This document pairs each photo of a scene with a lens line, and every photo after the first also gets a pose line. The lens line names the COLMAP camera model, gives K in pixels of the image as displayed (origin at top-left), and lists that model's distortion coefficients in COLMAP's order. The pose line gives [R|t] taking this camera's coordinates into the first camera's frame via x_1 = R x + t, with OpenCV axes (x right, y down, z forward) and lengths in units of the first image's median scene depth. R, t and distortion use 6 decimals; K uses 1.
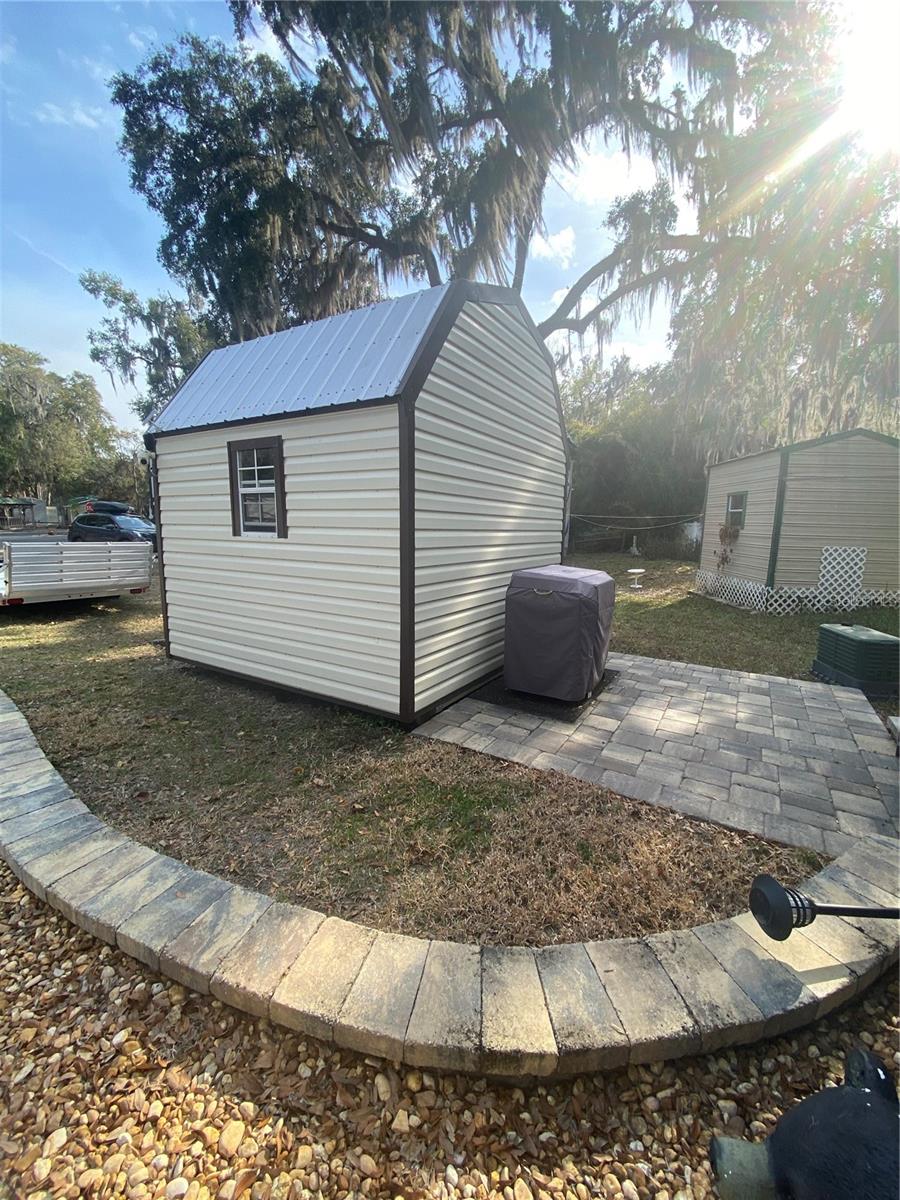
lens RADIAL K [[486.3, 0, 451.7], [0, 486.3, 596.9], [0, 0, 1]] dist [0.021629, -0.021909]
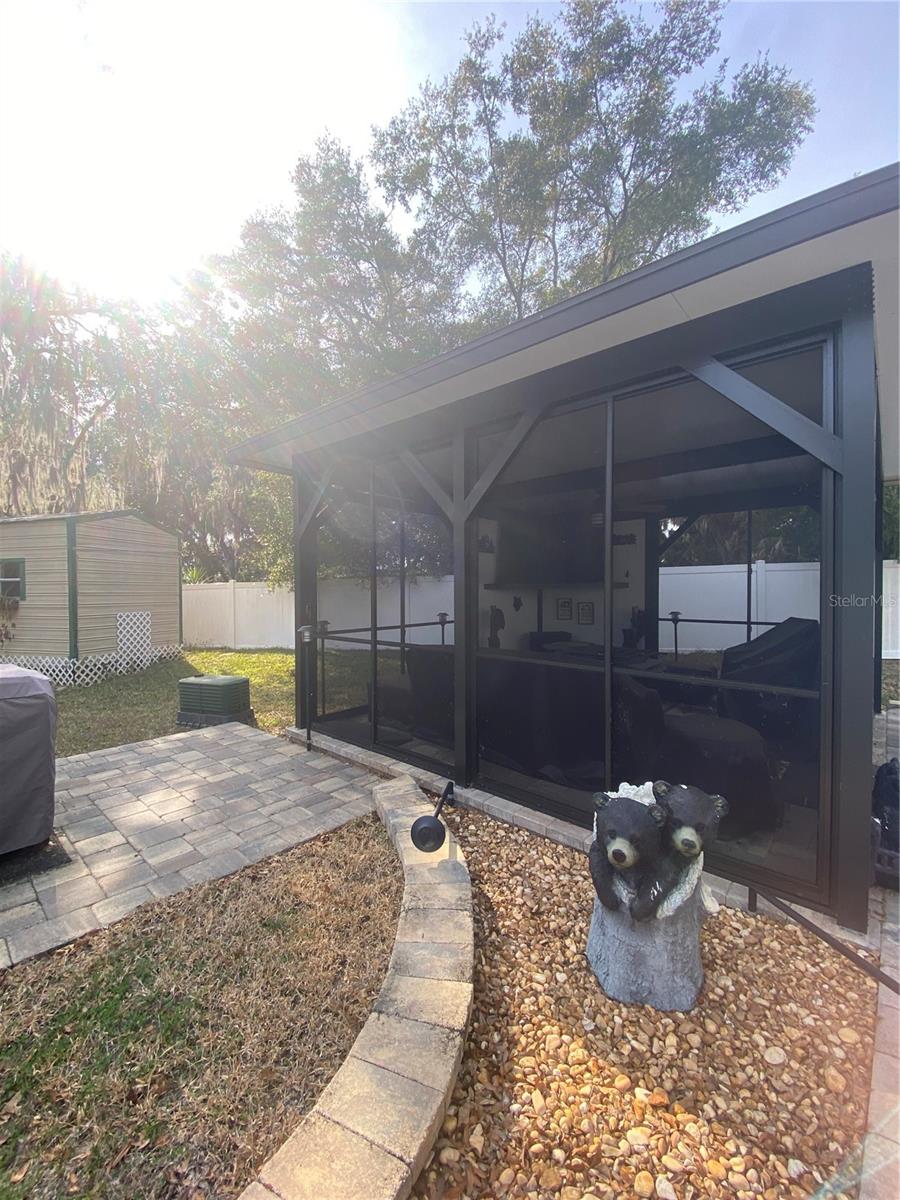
lens RADIAL K [[486.3, 0, 451.7], [0, 486.3, 596.9], [0, 0, 1]] dist [0.021629, -0.021909]
pose [[0.177749, -0.033156, 0.983517, -0.289068], [0.161664, 0.986838, 0.004050, -0.043957], [-0.970706, 0.158279, 0.180770, 0.161376]]
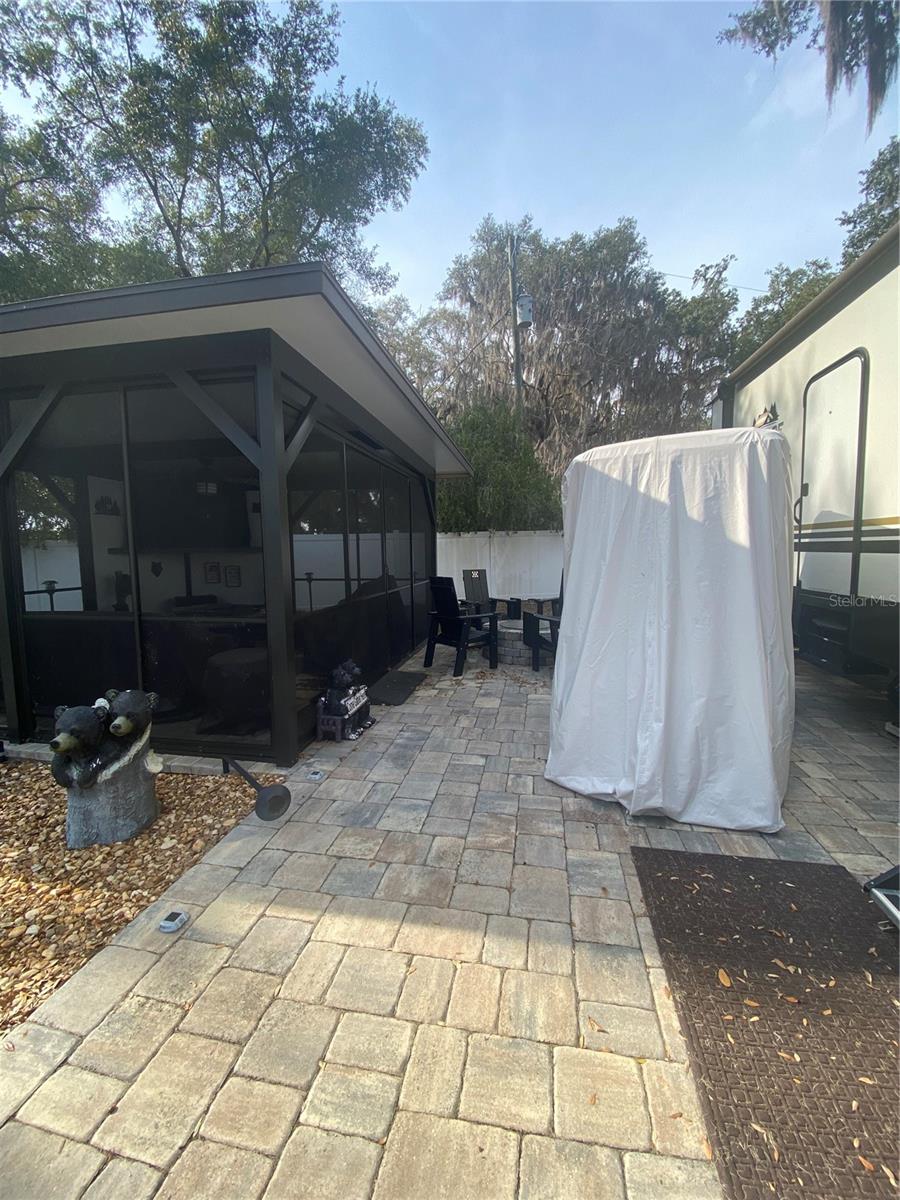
lens RADIAL K [[486.3, 0, 451.7], [0, 486.3, 596.9], [0, 0, 1]] dist [0.021629, -0.021909]
pose [[-0.356545, -0.096626, 0.929268, -0.506216], [0.156038, 0.974509, 0.161199, 0.002249], [-0.921155, 0.202476, -0.332379, -0.097004]]
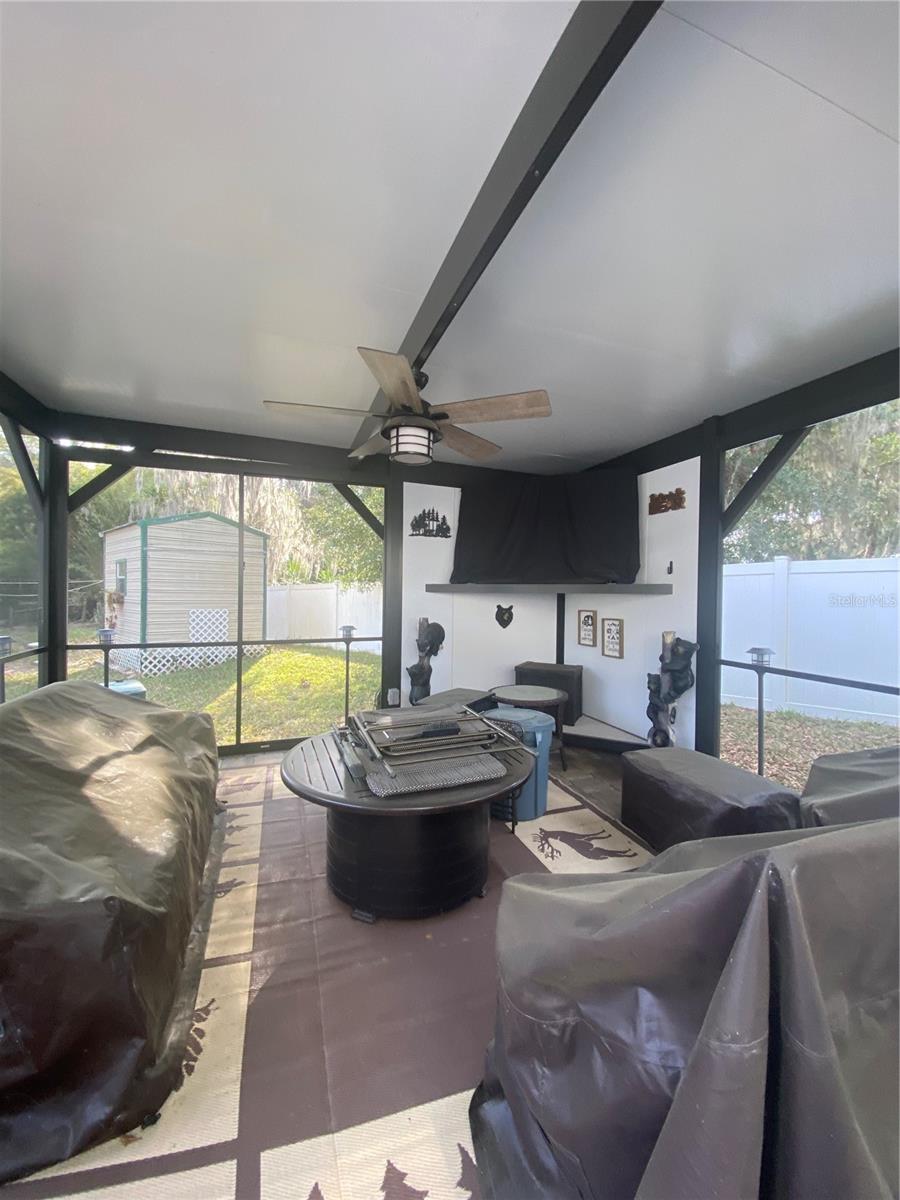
lens RADIAL K [[486.3, 0, 451.7], [0, 486.3, 596.9], [0, 0, 1]] dist [0.021629, -0.021909]
pose [[0.631826, -0.016988, 0.774924, 0.475904], [0.118356, 0.990150, -0.074794, 0.043420], [-0.766021, 0.138973, 0.627613, -0.326798]]
